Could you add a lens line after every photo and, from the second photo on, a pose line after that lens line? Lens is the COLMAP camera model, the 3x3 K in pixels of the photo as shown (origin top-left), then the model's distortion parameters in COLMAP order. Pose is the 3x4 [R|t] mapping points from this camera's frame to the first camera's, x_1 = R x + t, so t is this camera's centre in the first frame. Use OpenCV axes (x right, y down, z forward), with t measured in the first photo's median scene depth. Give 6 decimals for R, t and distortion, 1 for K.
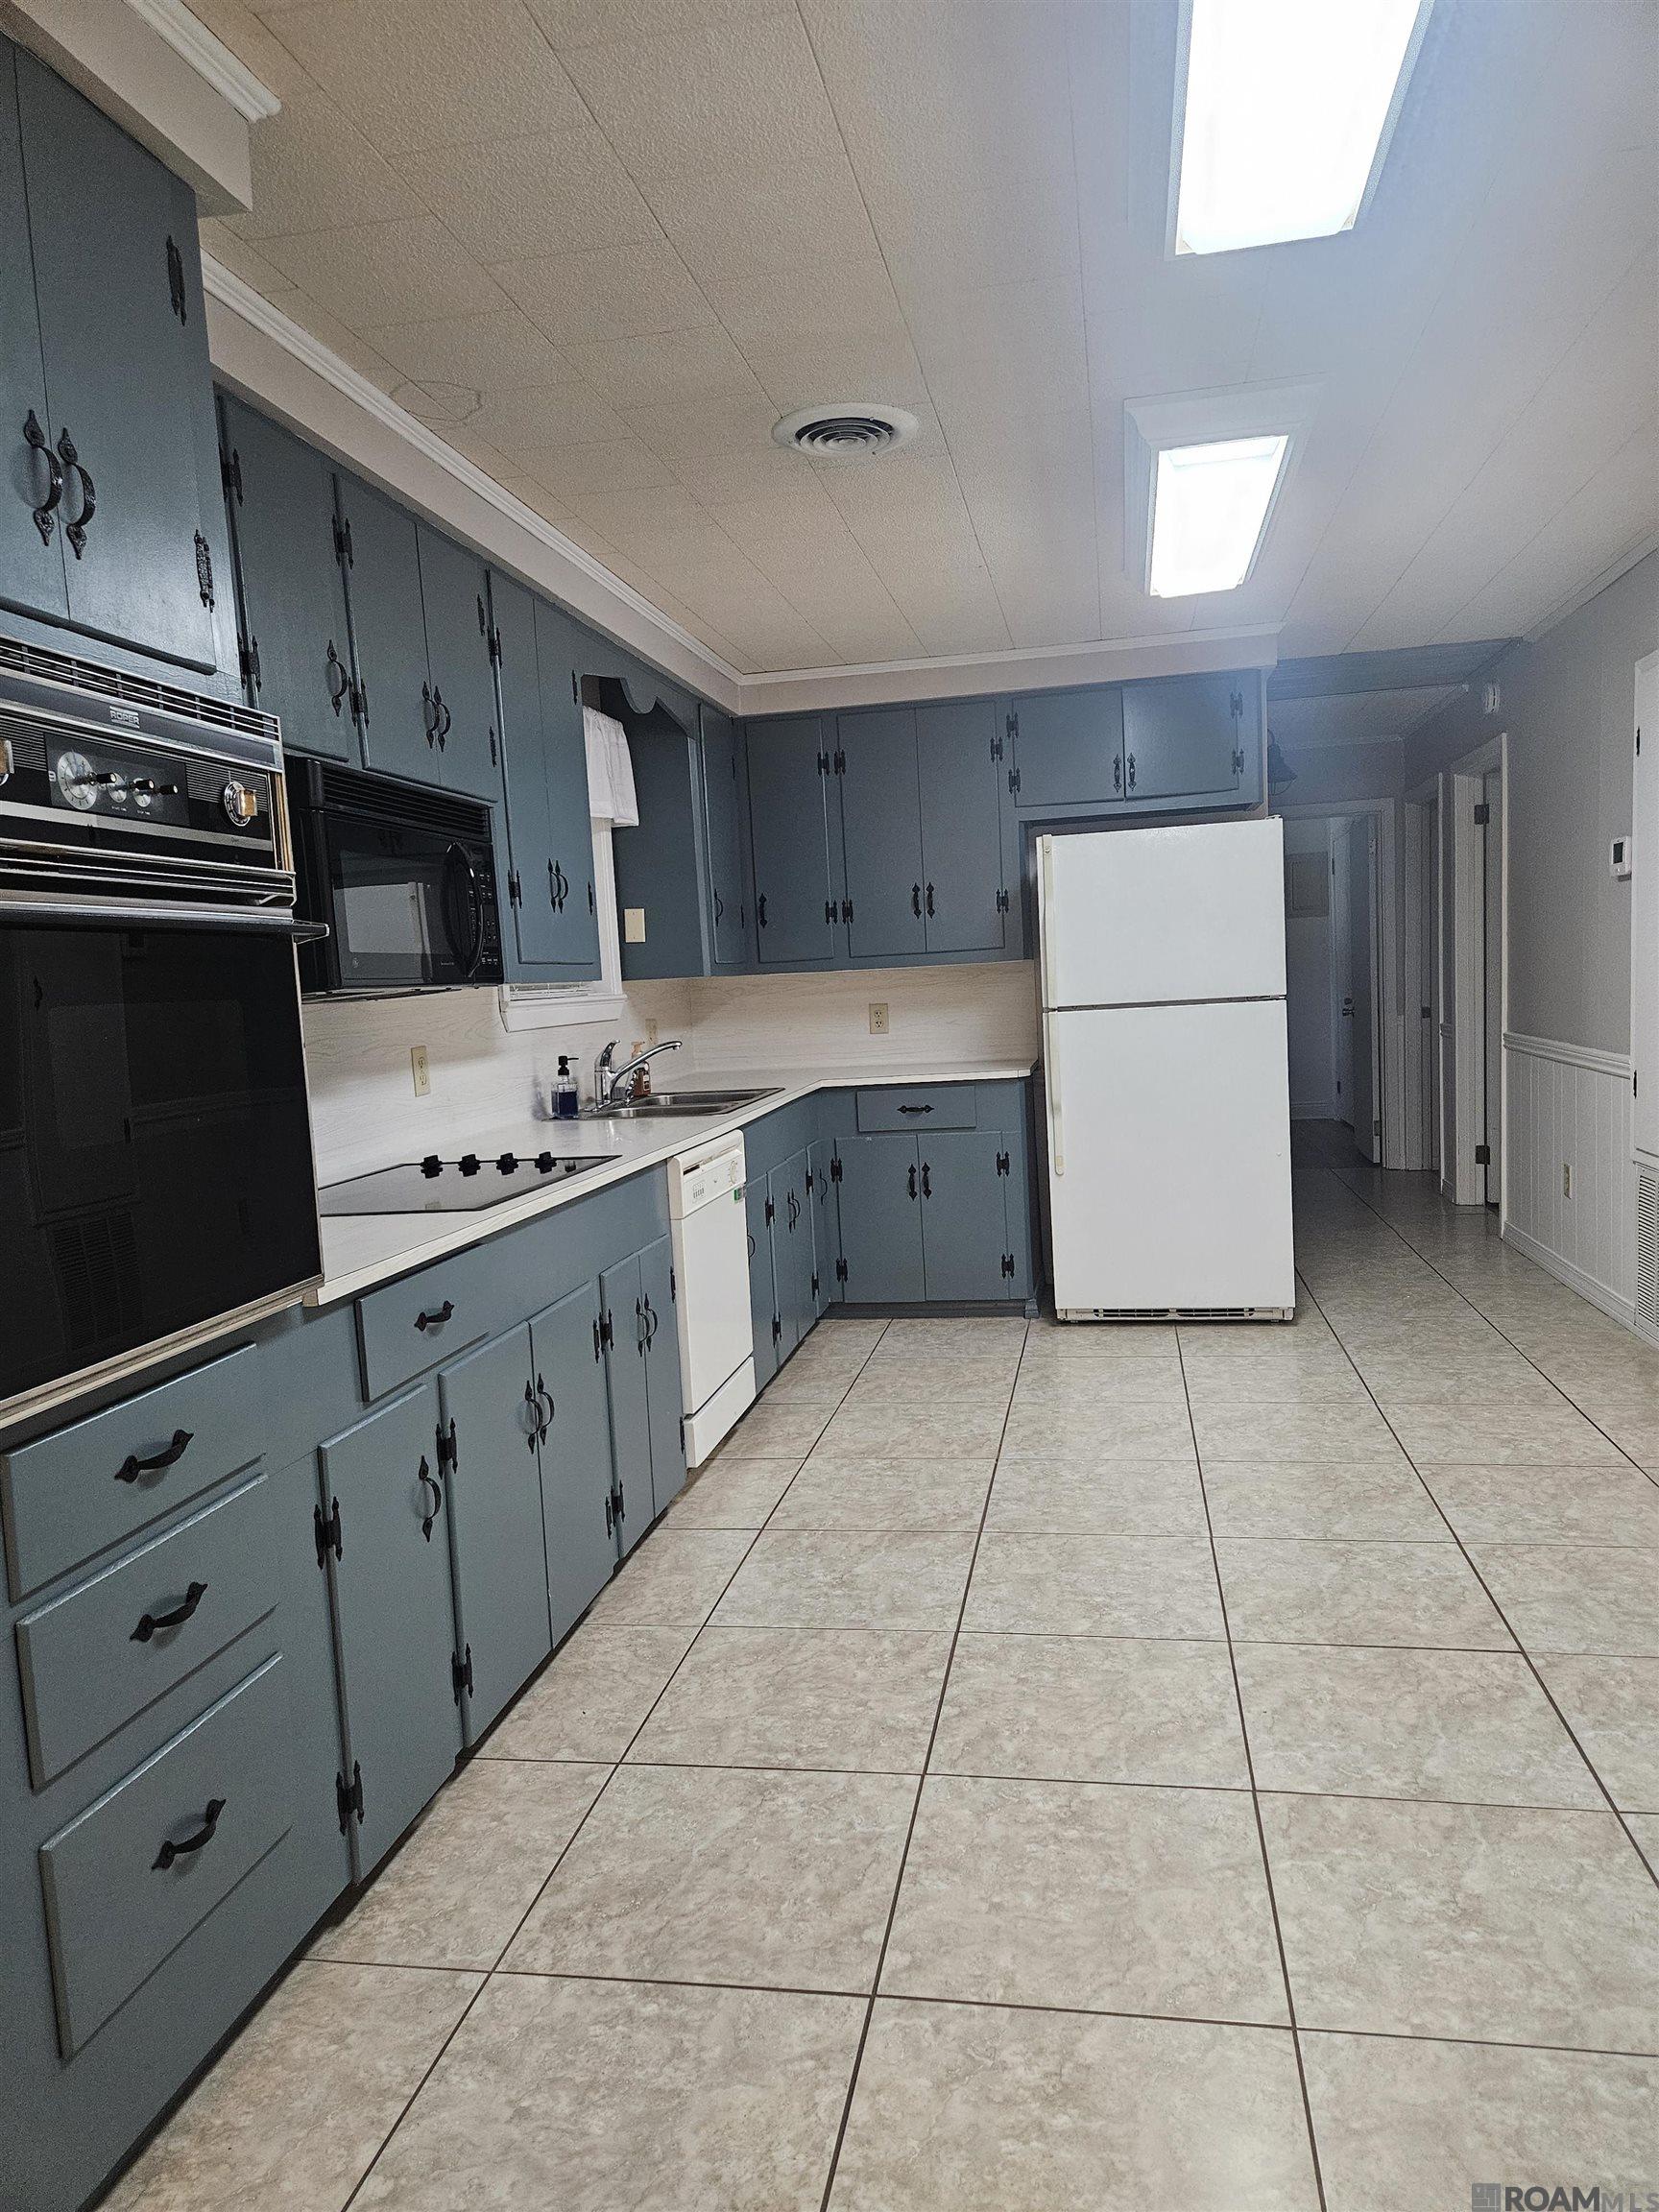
lens RADIAL K [[1493.7, 0, 841.7], [0, 1493.7, 1119.1], [0, 0, 1]] dist [-0.003274, -0.004188]
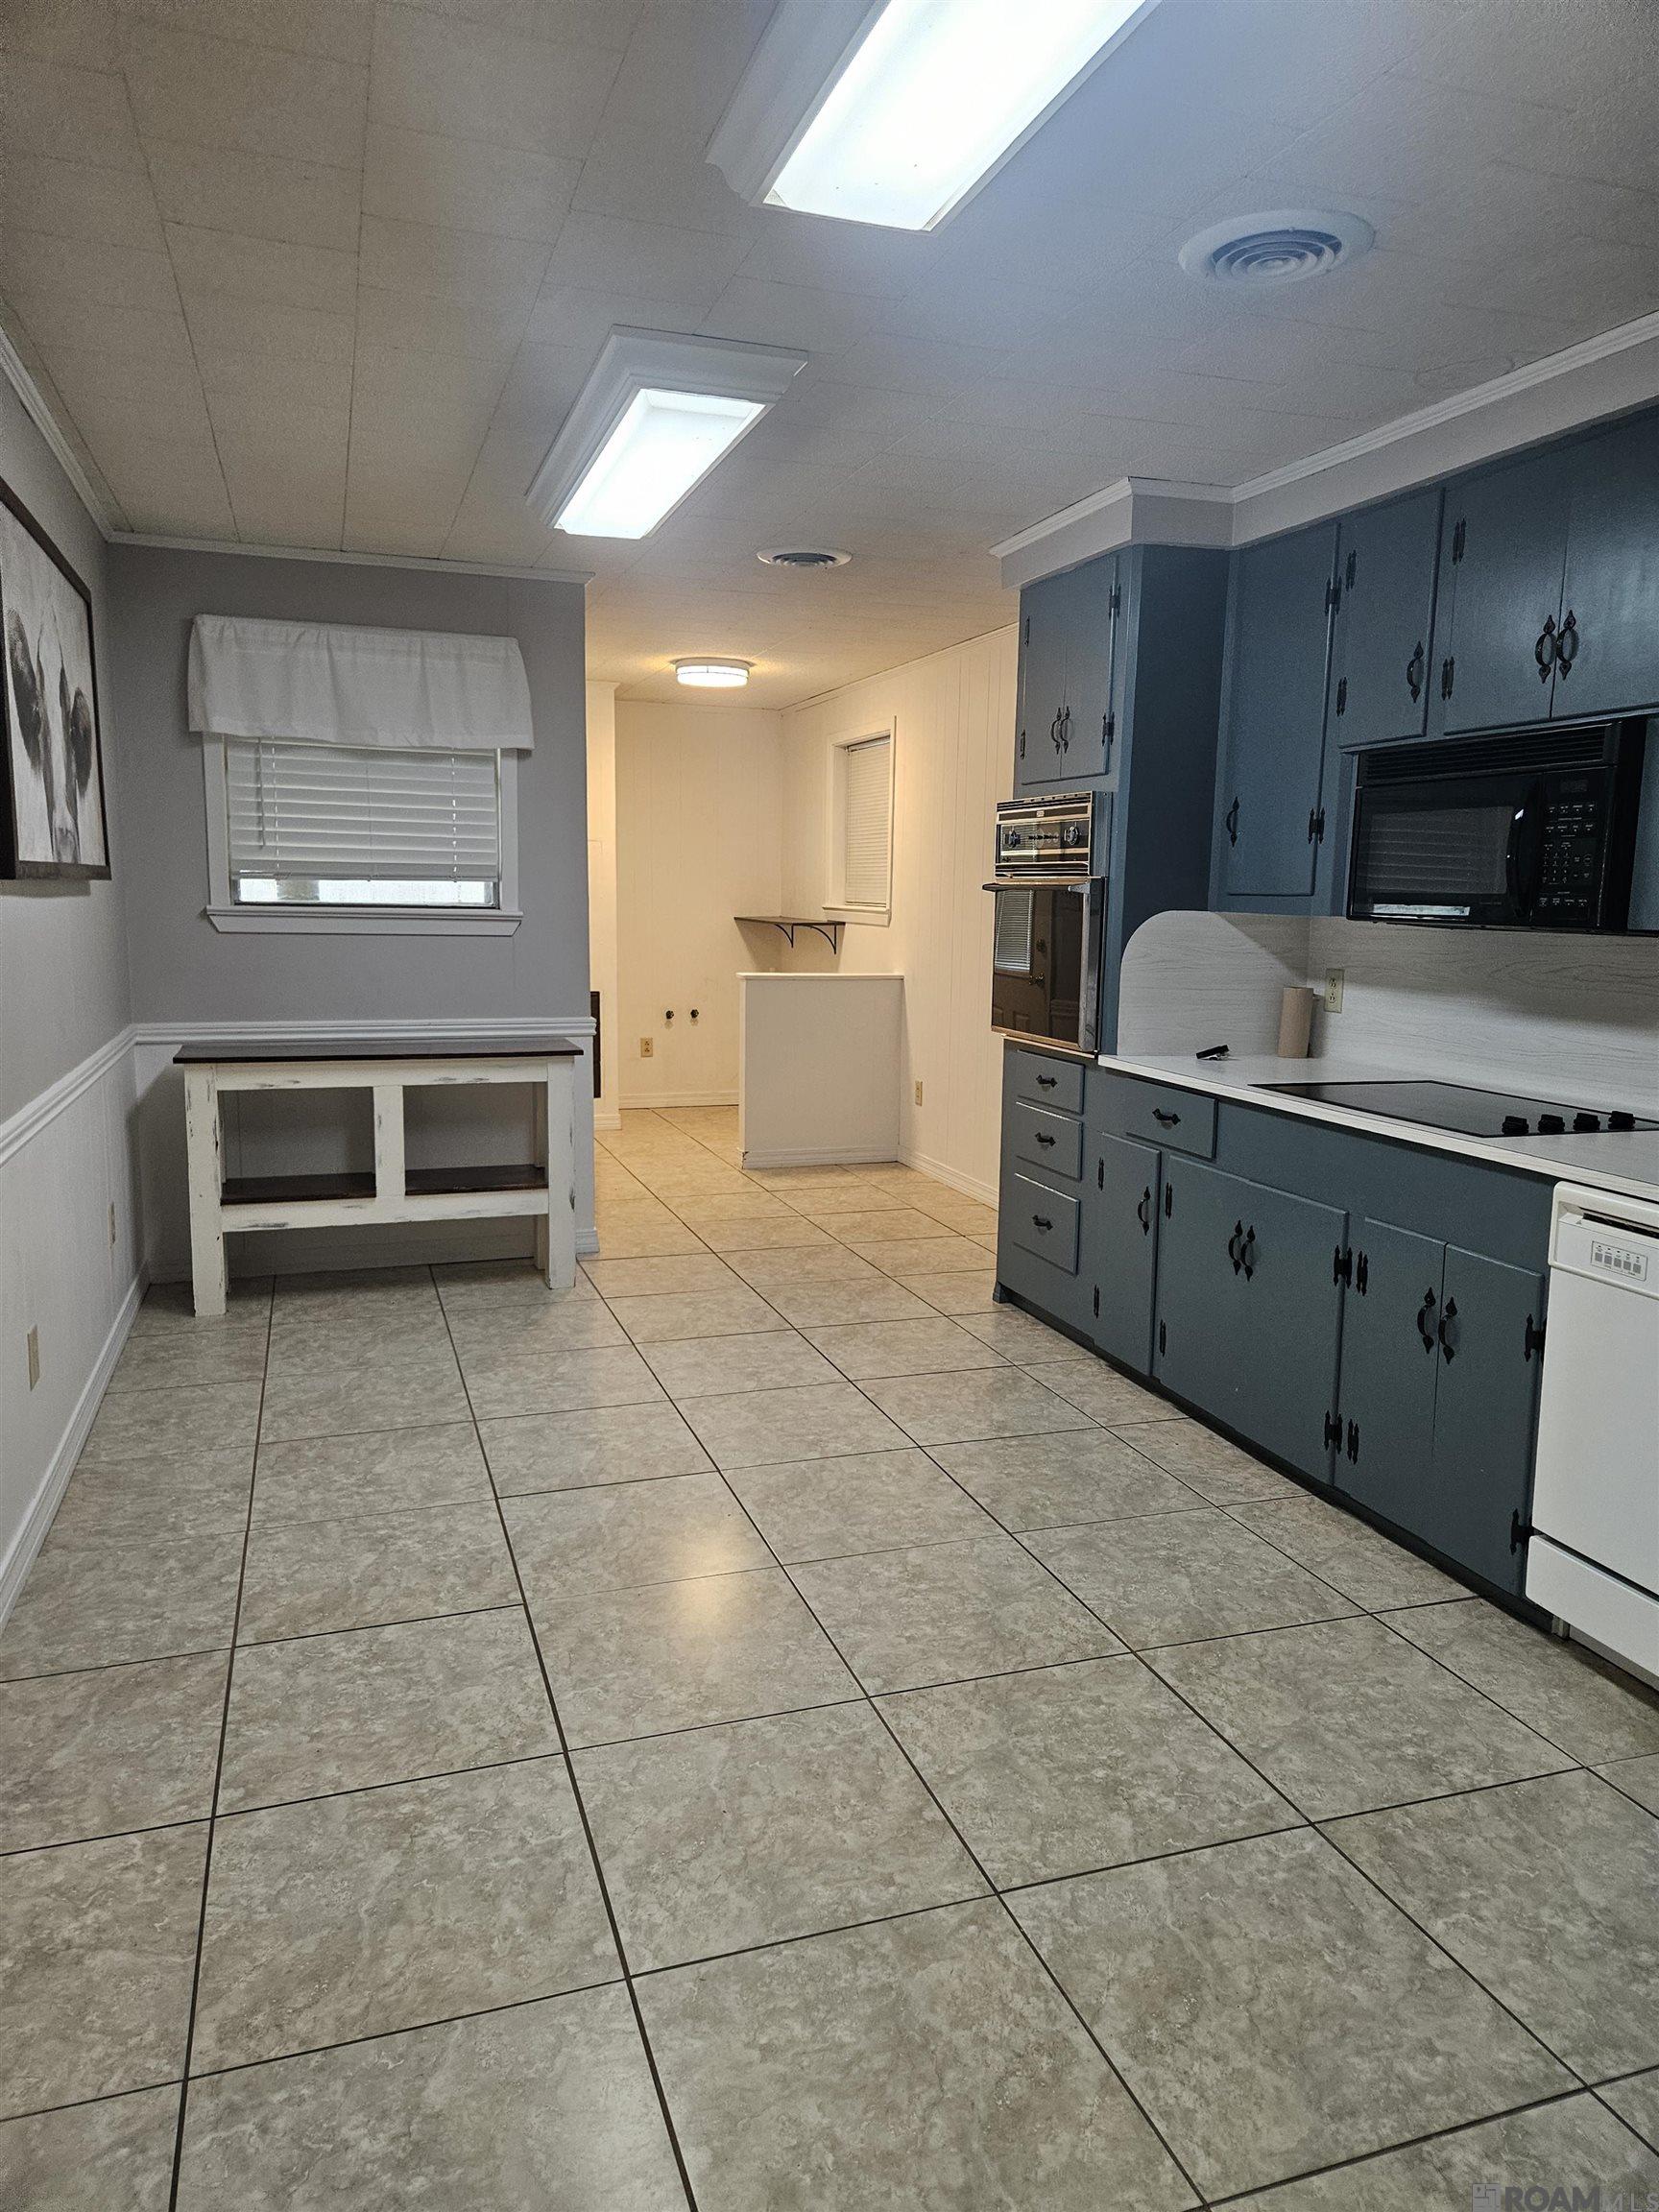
lens RADIAL K [[1493.7, 0, 836.6], [0, 1493.7, 1101.7], [0, 0, 1]] dist [-0.003274, -0.004188]
pose [[-0.873200, 0.116743, -0.473174, 0.684165], [-0.008788, 0.966957, 0.254789, -0.250978], [0.487283, 0.226640, -0.843320, 1.818225]]
